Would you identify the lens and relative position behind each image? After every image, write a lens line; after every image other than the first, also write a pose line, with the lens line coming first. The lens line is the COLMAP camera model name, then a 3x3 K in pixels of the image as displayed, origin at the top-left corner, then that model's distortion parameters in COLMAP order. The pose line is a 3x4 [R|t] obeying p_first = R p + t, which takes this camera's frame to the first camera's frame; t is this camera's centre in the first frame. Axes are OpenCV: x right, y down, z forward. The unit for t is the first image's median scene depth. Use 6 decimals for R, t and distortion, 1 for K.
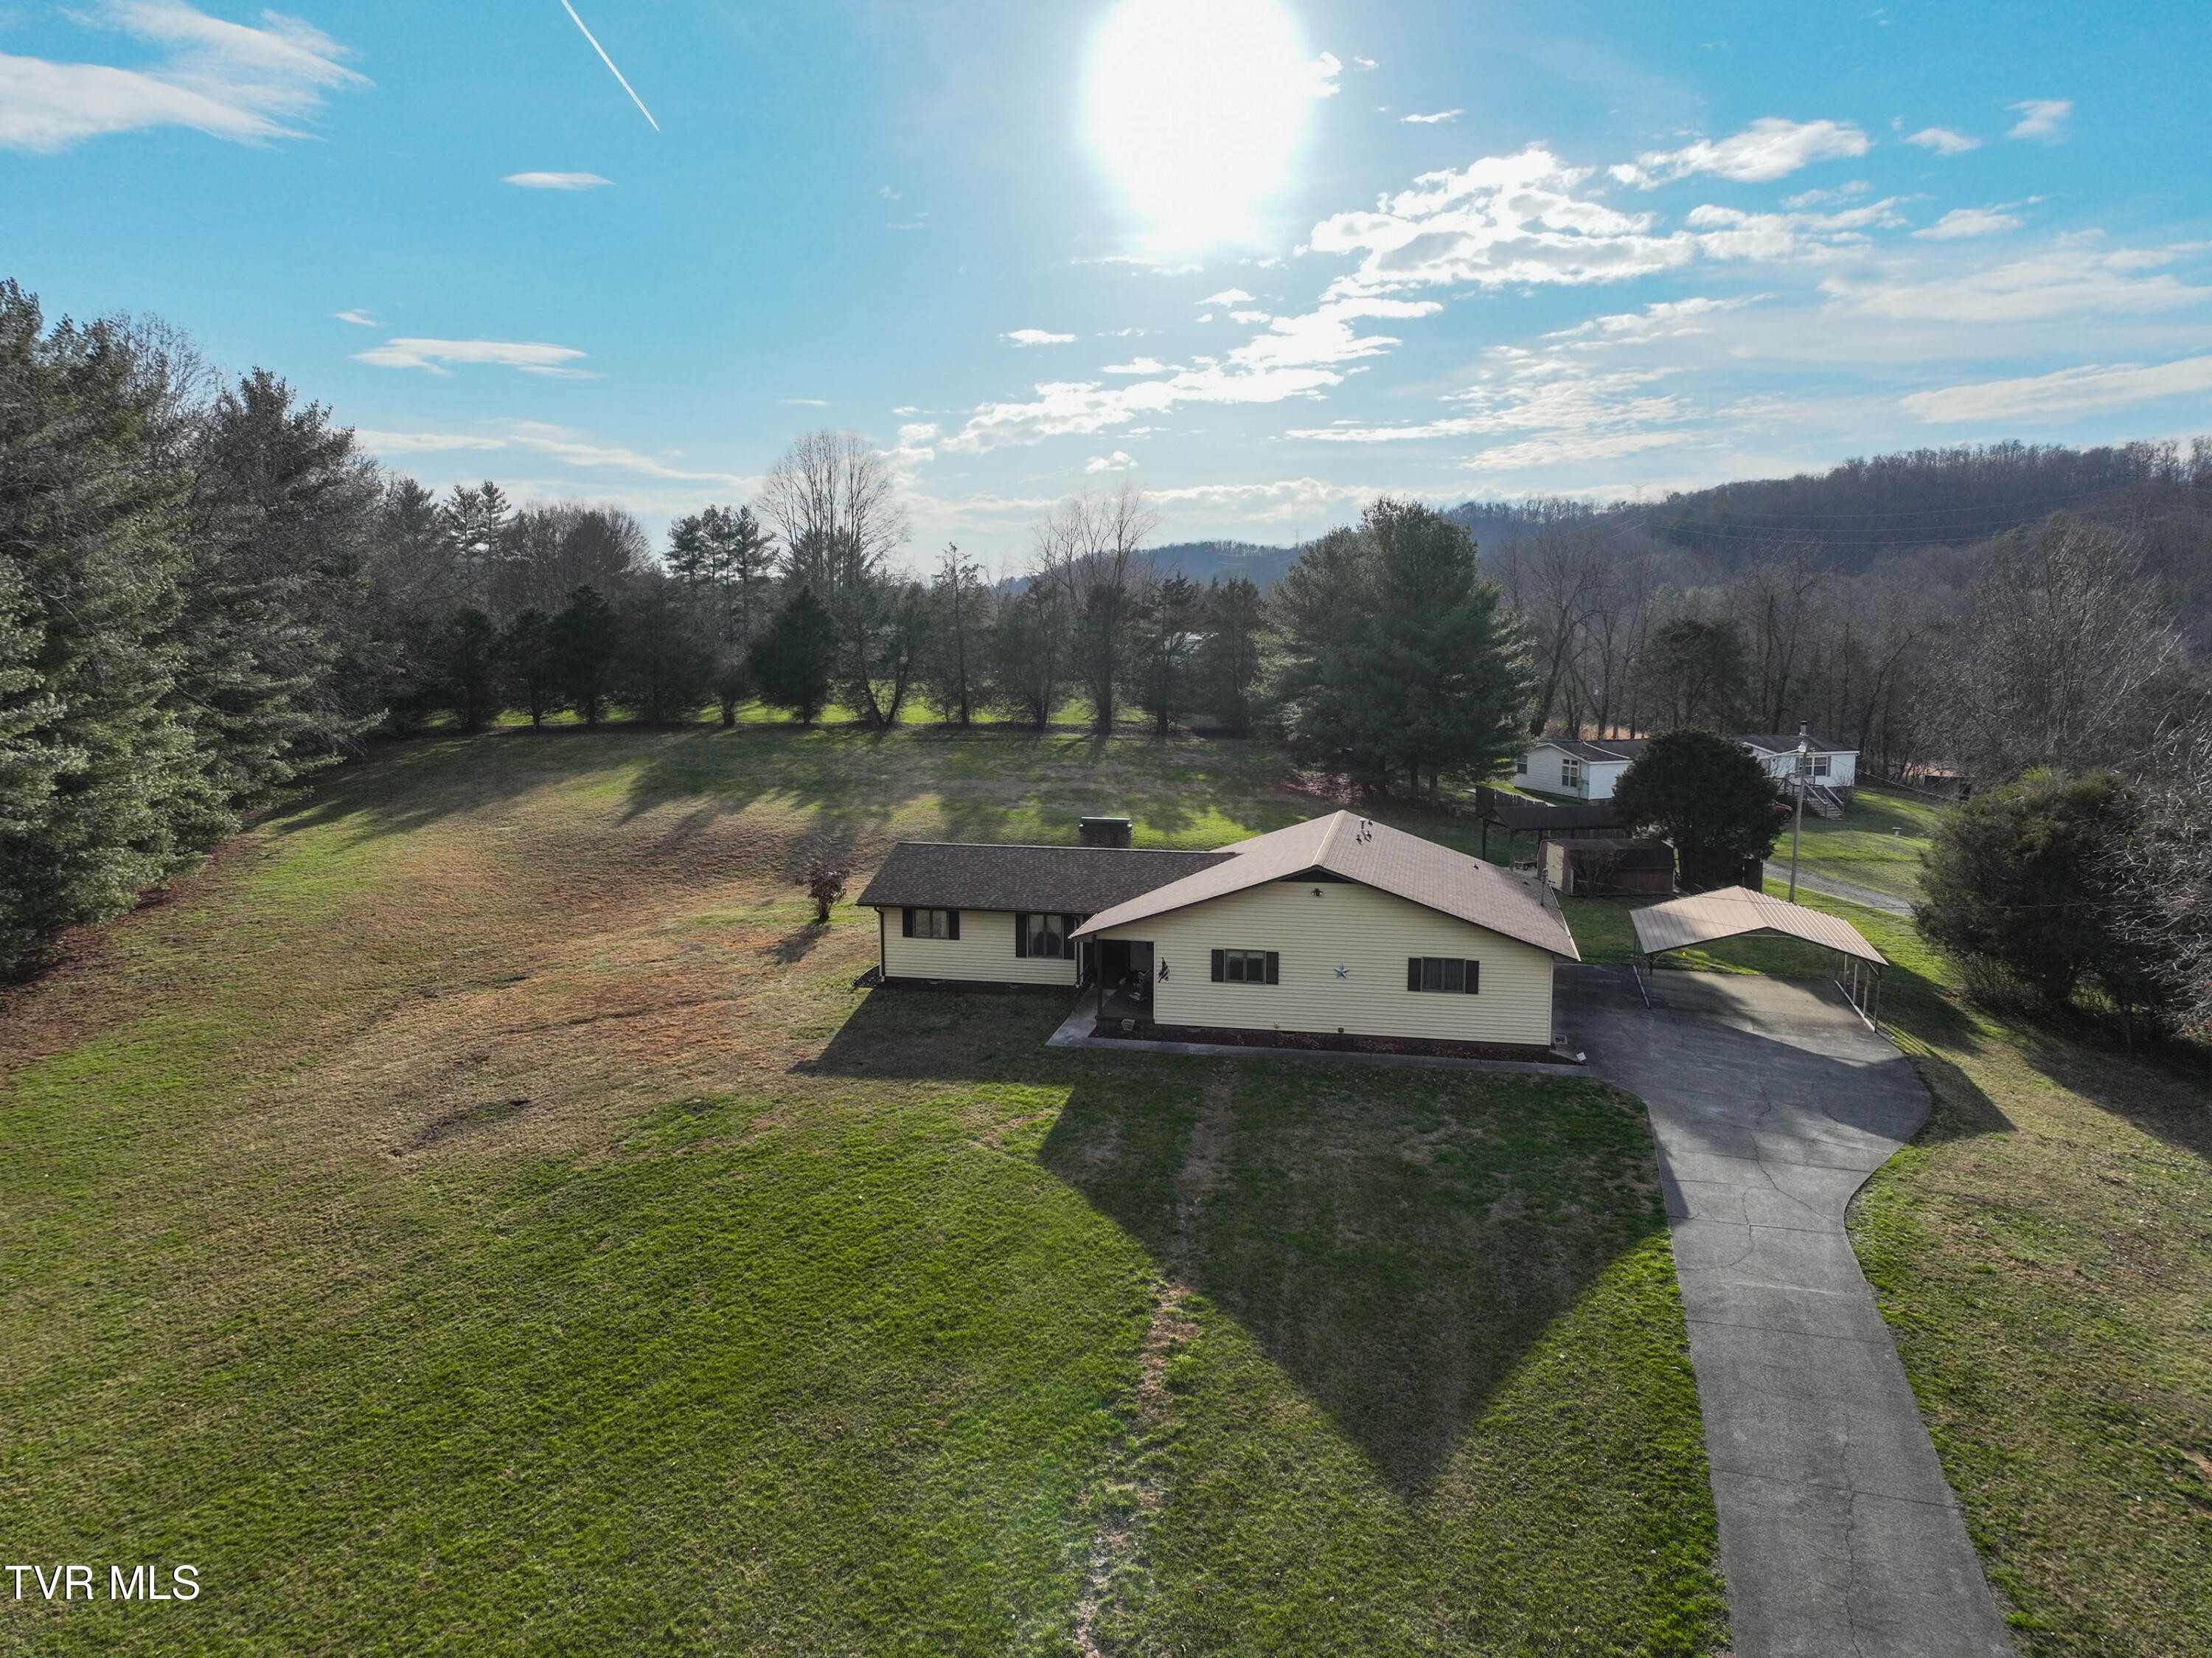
lens RADIAL K [[1545.7, 0, 1109.5], [0, 1545.7, 868.3], [0, 0, 1]] dist [-0.002743, 0.021242]
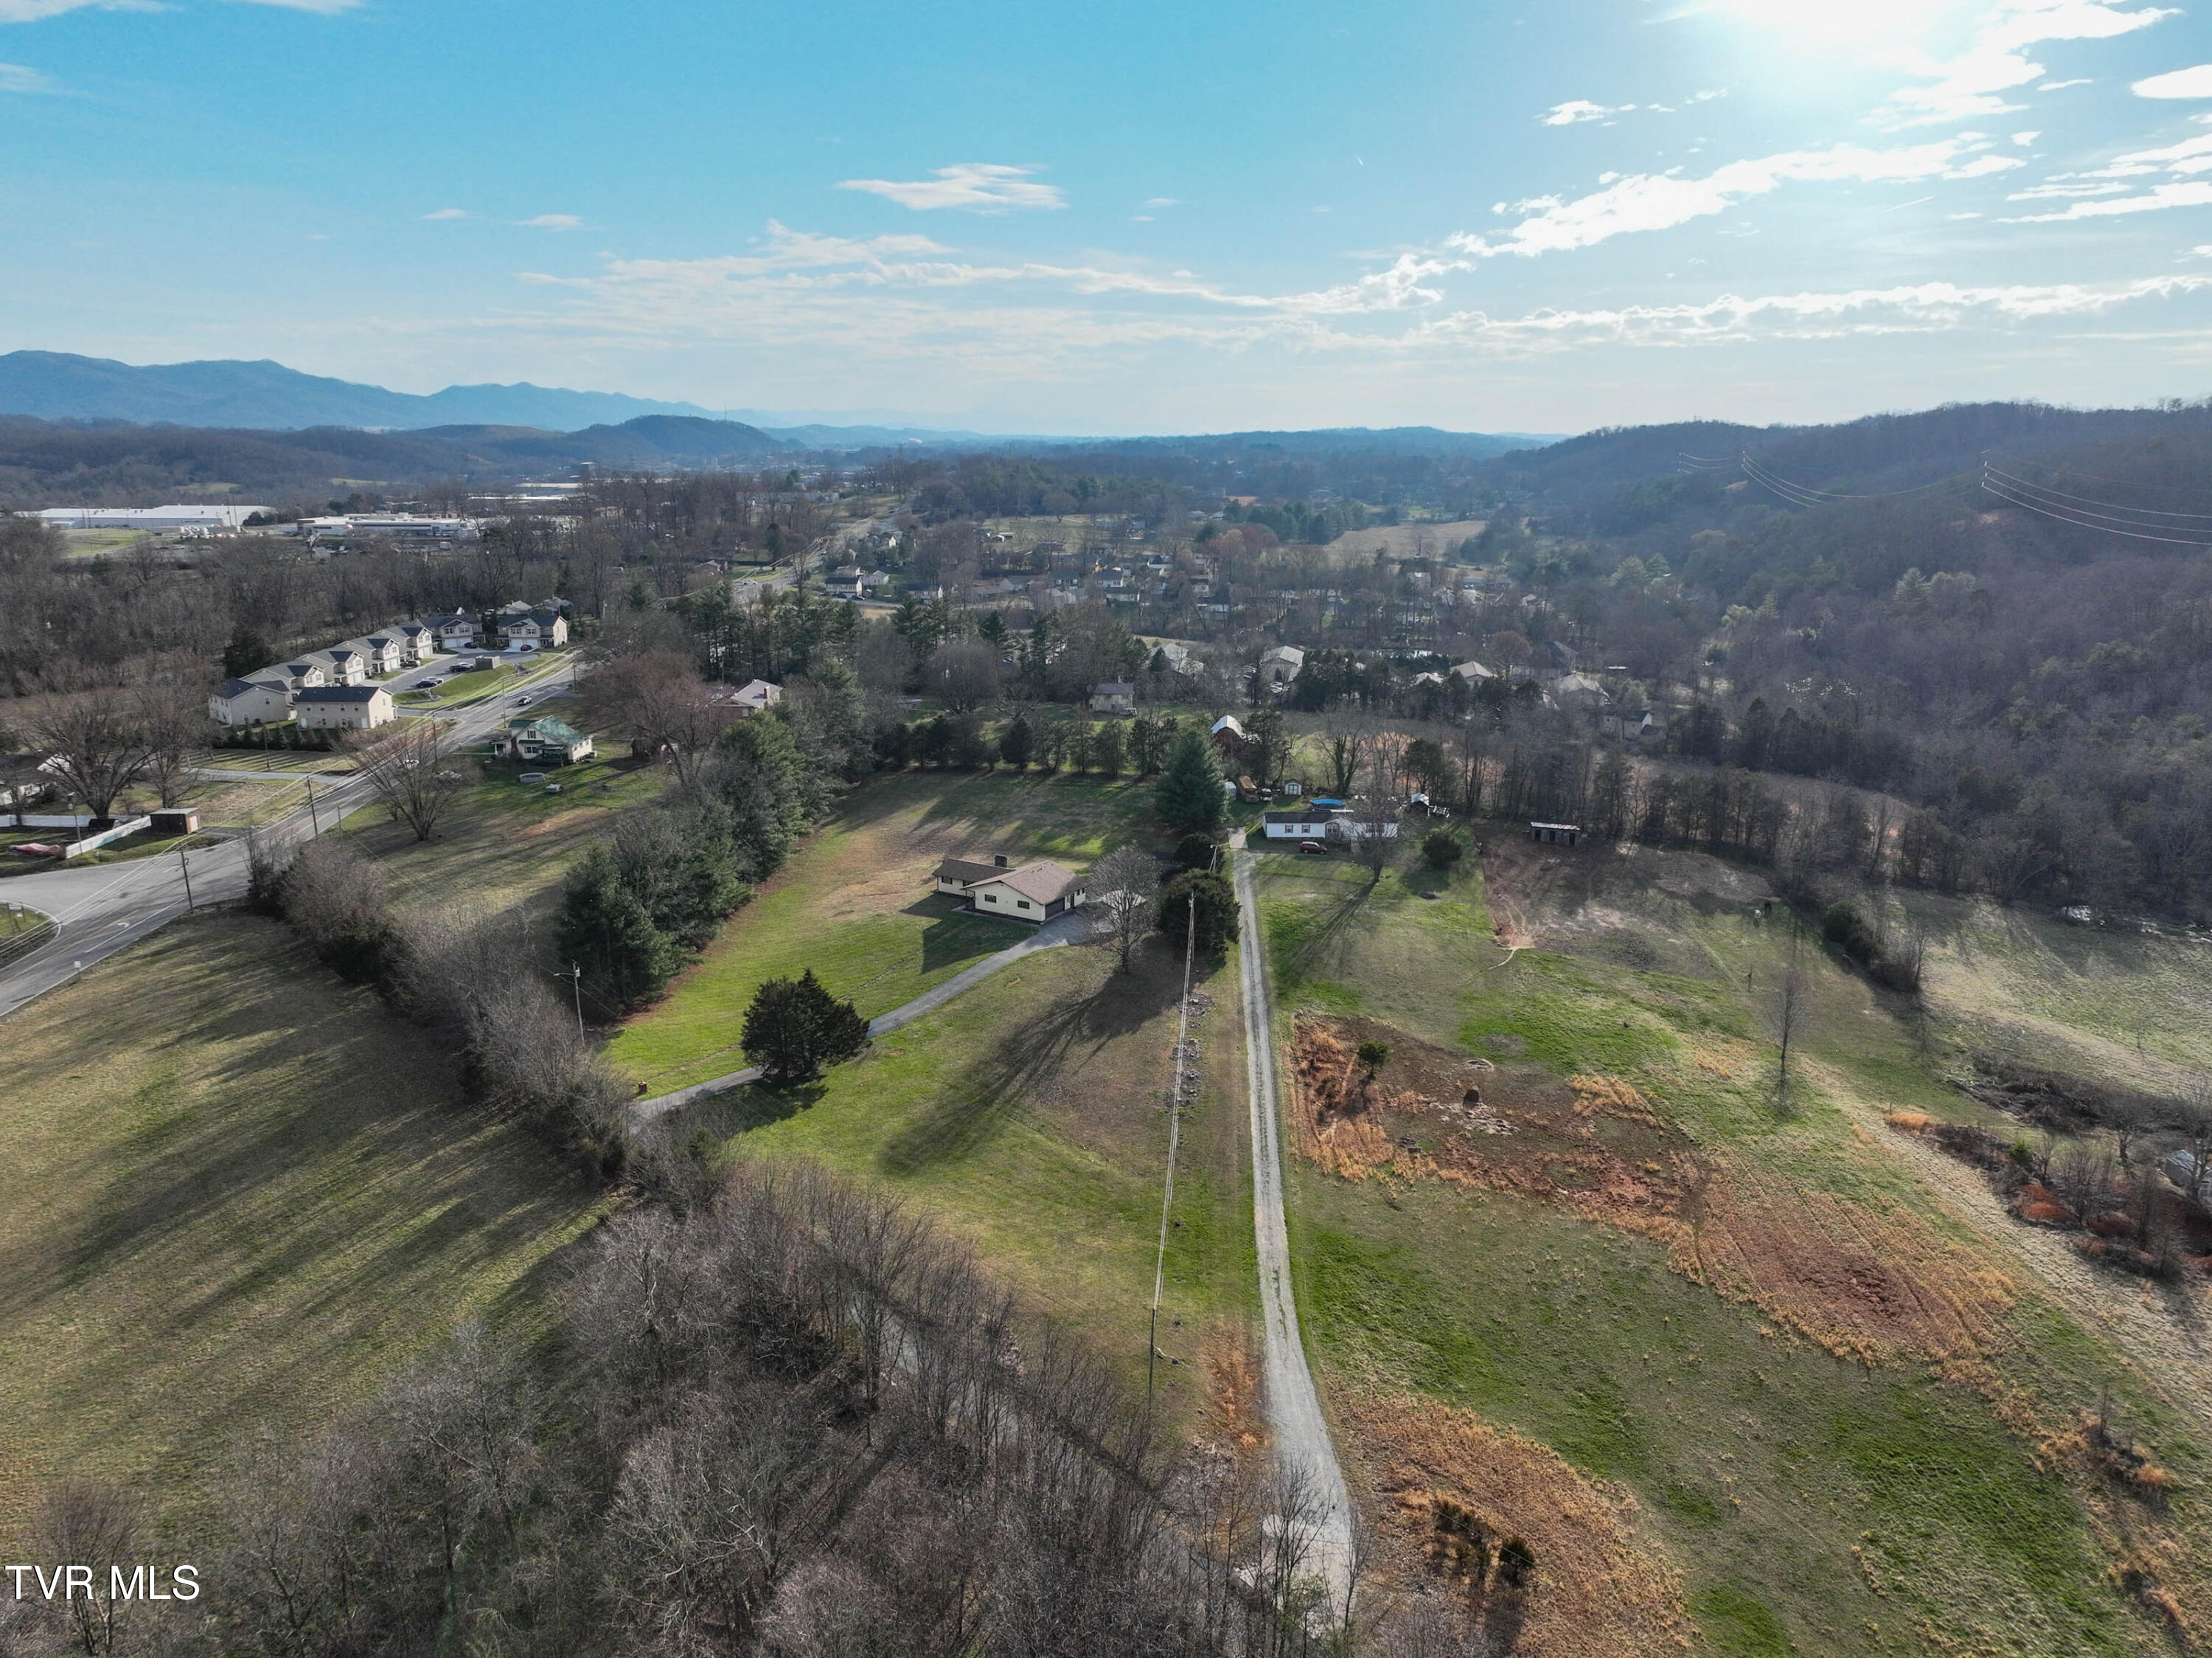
lens RADIAL K [[1545.7, 0, 1120.4], [0, 1545.7, 840.0], [0, 0, 1]] dist [-0.002743, 0.021242]
pose [[0.940018, 0.089221, -0.329251, 1.773898], [-0.059654, 0.993312, 0.098857, -0.537707], [0.335869, -0.073287, 0.939053, -2.931682]]
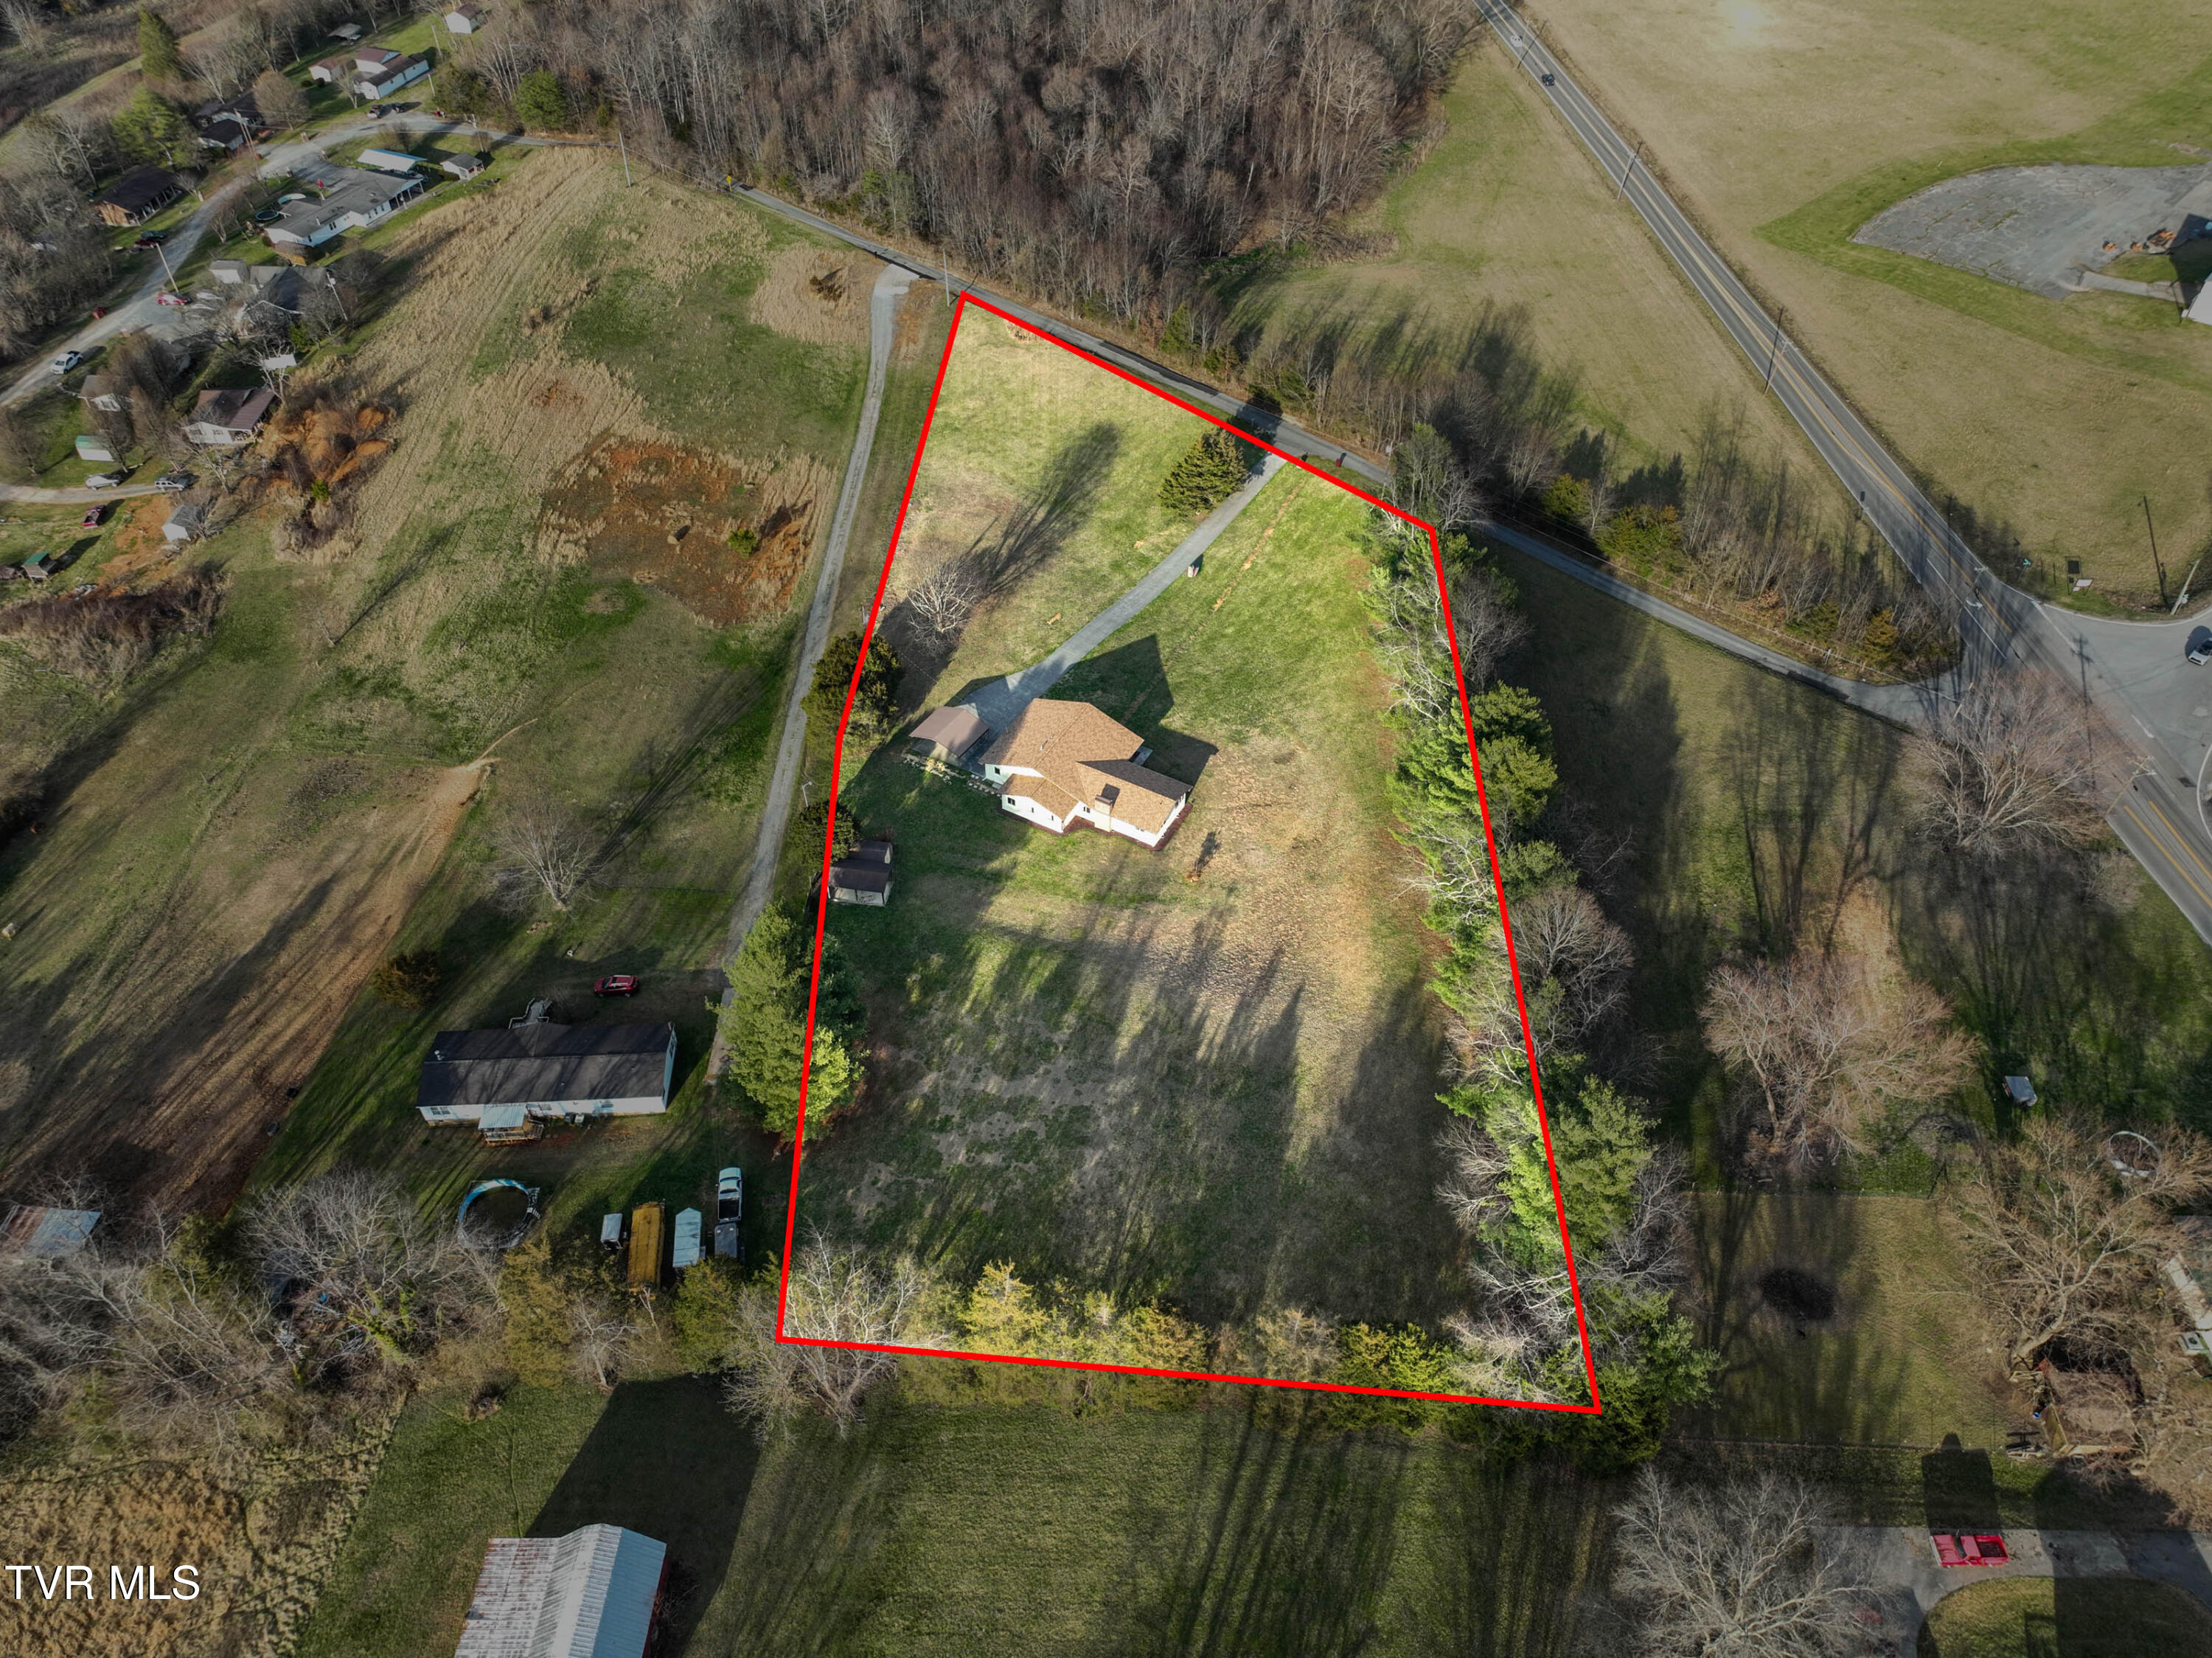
lens RADIAL K [[1545.7, 0, 1114.4], [0, 1545.7, 827.1], [0, 0, 1]] dist [-0.002743, 0.021242]
pose [[-0.957138, -0.213181, 0.196065, -0.661115], [0.038028, 0.578584, 0.814736, -2.606745], [-0.287126, 0.787270, -0.545678, 2.898807]]
